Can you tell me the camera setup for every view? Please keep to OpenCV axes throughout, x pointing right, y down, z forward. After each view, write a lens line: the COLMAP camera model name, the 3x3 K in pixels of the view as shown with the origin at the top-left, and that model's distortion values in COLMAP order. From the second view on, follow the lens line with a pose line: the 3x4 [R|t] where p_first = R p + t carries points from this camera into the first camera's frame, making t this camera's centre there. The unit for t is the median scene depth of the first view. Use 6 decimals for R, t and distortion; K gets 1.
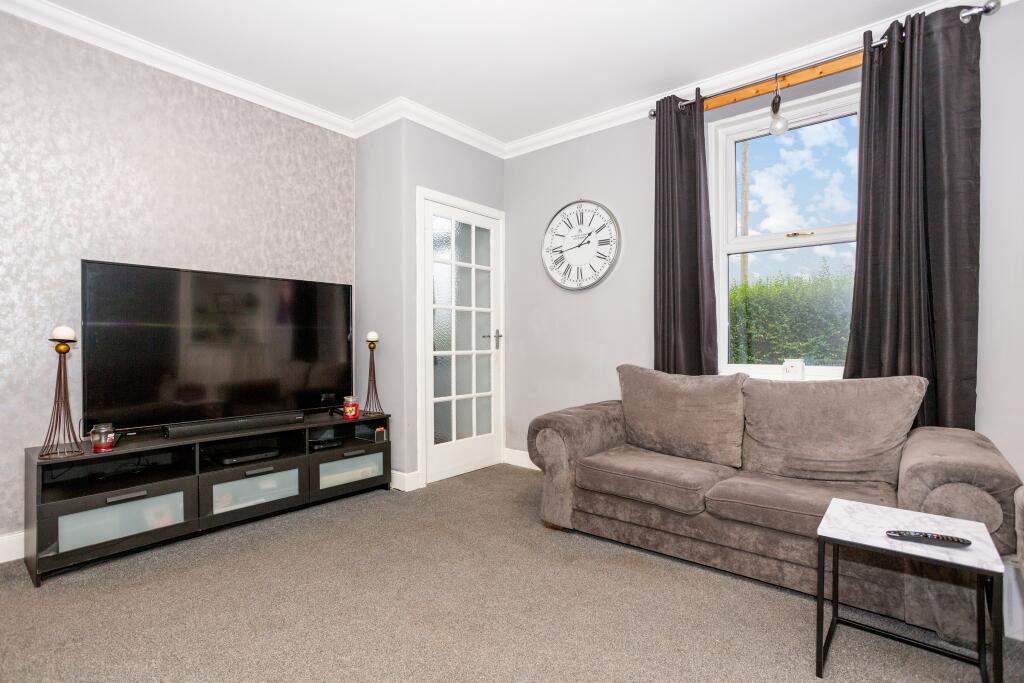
lens RADIAL K [[495.2, 0, 510.1], [0, 495.2, 342.3], [0, 0, 1]] dist [-0.060689, 0.040581]
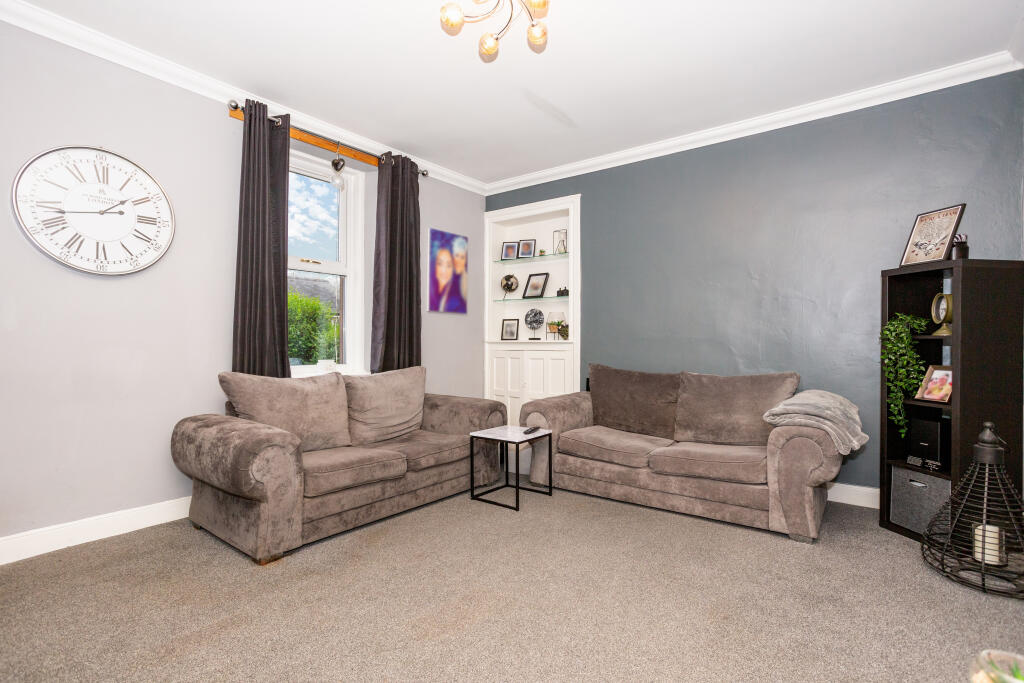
lens RADIAL K [[495.2, 0, 510.1], [0, 495.2, 342.3], [0, 0, 1]] dist [-0.060689, 0.040581]
pose [[-0.031469, 0.006330, 0.999485, -0.592071], [0.001501, 0.999979, -0.006286, -0.003613], [-0.999504, 0.001302, -0.031478, 0.447853]]
